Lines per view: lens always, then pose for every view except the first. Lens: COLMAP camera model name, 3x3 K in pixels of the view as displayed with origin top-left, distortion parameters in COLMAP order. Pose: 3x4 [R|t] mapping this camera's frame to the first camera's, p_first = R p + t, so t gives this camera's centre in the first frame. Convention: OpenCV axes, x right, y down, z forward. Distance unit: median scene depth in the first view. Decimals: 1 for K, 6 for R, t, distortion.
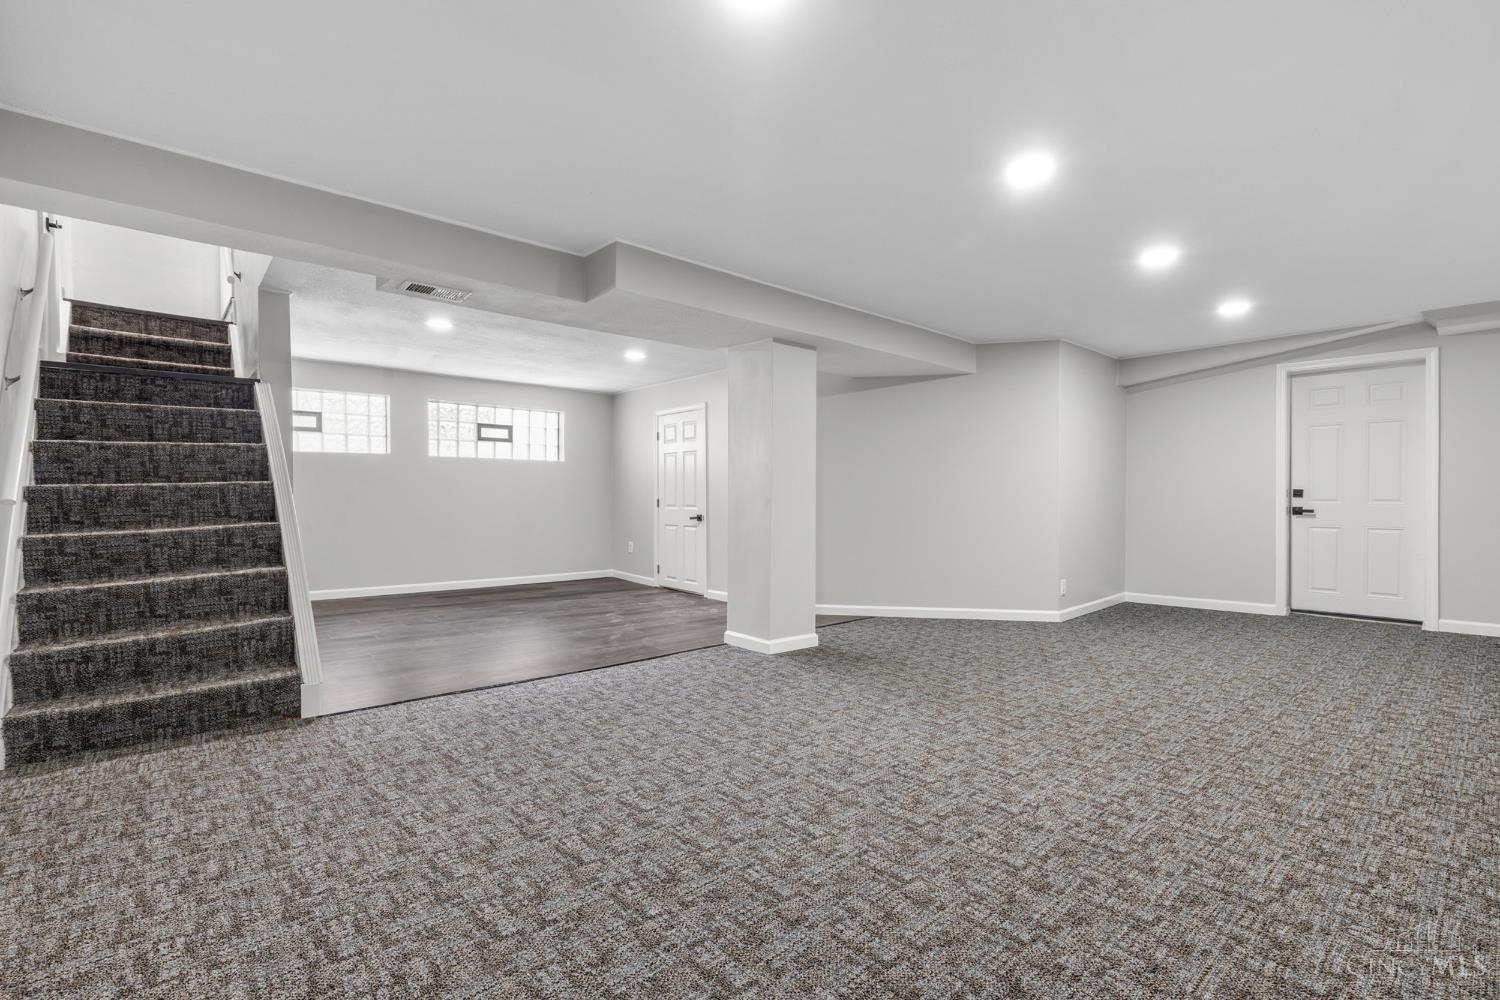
lens RADIAL K [[675.4, 0, 745.8], [0, 675.4, 497.5], [0, 0, 1]] dist [0.010010, -0.001229]
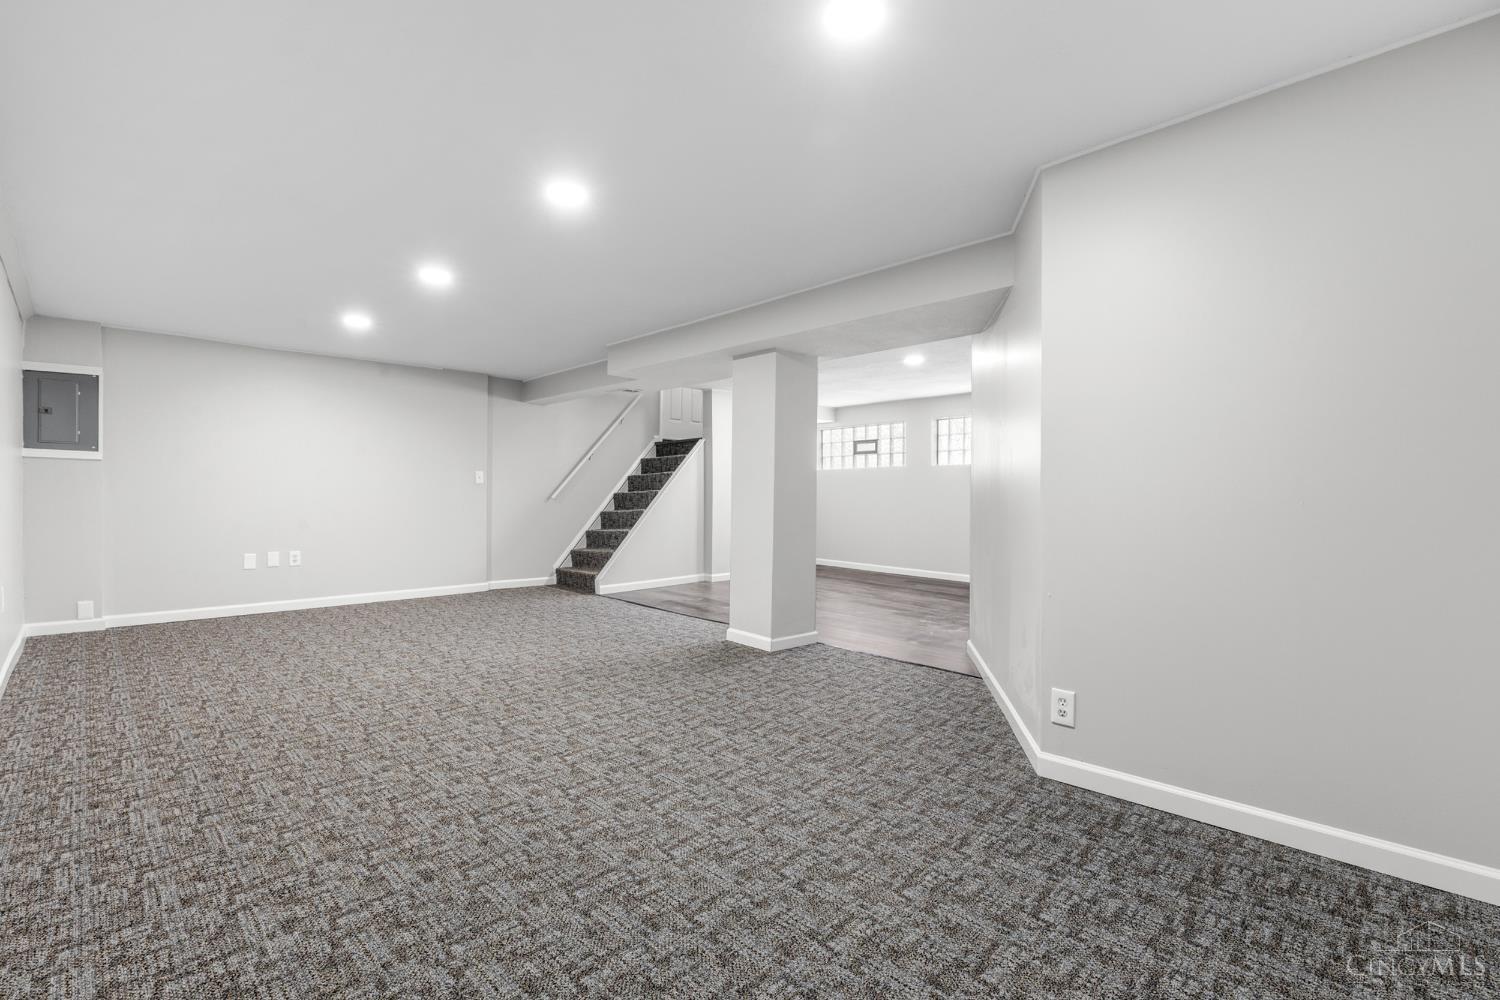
lens RADIAL K [[675.4, 0, 742.8], [0, 675.4, 499.5], [0, 0, 1]] dist [0.010010, -0.001229]
pose [[0.039863, 0.006537, -0.999184, 0.872811], [-0.006631, 0.999958, 0.006277, -0.005895], [0.999183, 0.006375, 0.039904, 0.738072]]
